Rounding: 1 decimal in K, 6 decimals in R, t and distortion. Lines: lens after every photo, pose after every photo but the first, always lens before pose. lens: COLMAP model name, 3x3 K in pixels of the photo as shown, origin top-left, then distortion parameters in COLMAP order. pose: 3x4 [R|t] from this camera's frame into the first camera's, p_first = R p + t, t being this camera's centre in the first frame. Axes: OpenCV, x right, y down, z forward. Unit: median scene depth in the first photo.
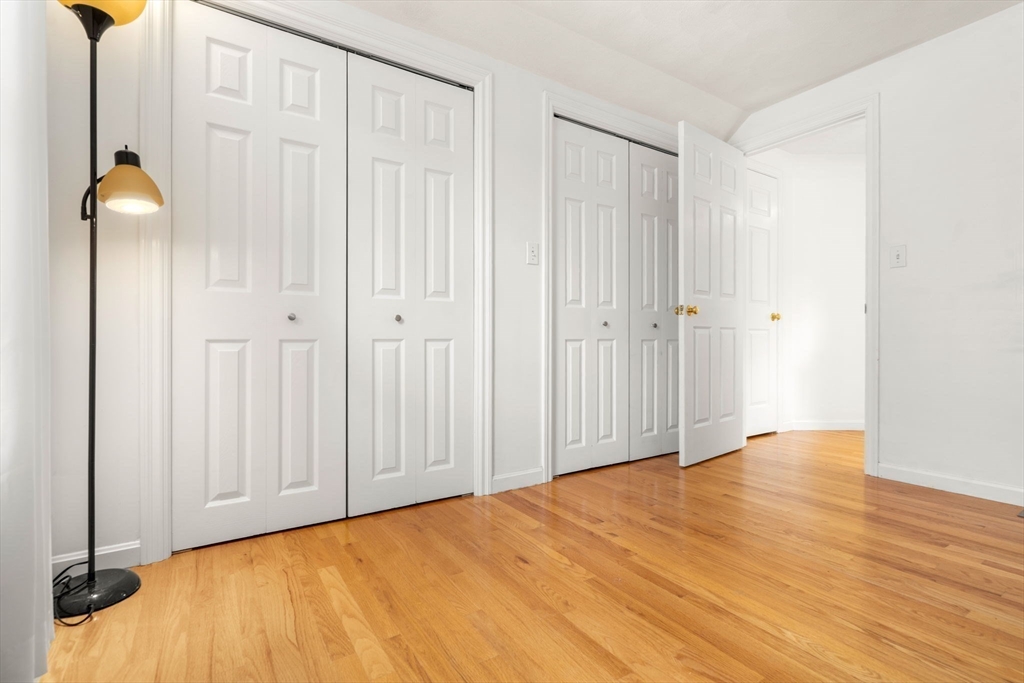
lens RADIAL K [[480.6, 0, 511.6], [0, 480.6, 332.4], [0, 0, 1]] dist [-0.000344, 0.000163]
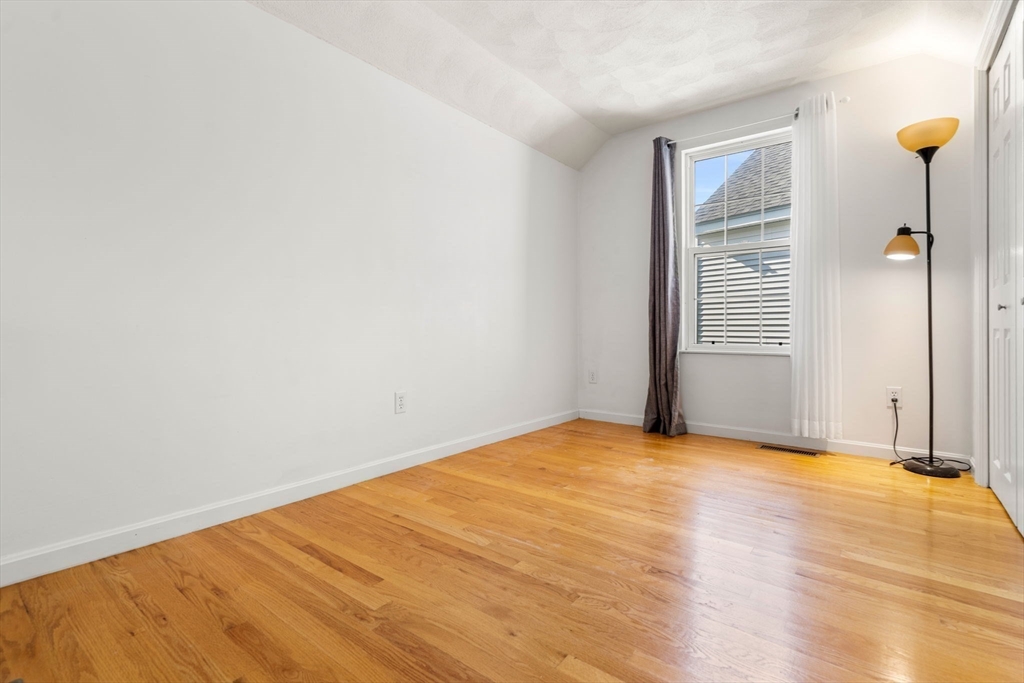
lens RADIAL K [[480.6, 0, 511.6], [0, 480.6, 332.4], [0, 0, 1]] dist [-0.000344, 0.000163]
pose [[-0.948710, 0.000568, -0.316147, 1.139557], [0.001509, 0.999995, -0.002731, 0.027428], [0.316143, -0.003068, -0.948706, 2.121695]]
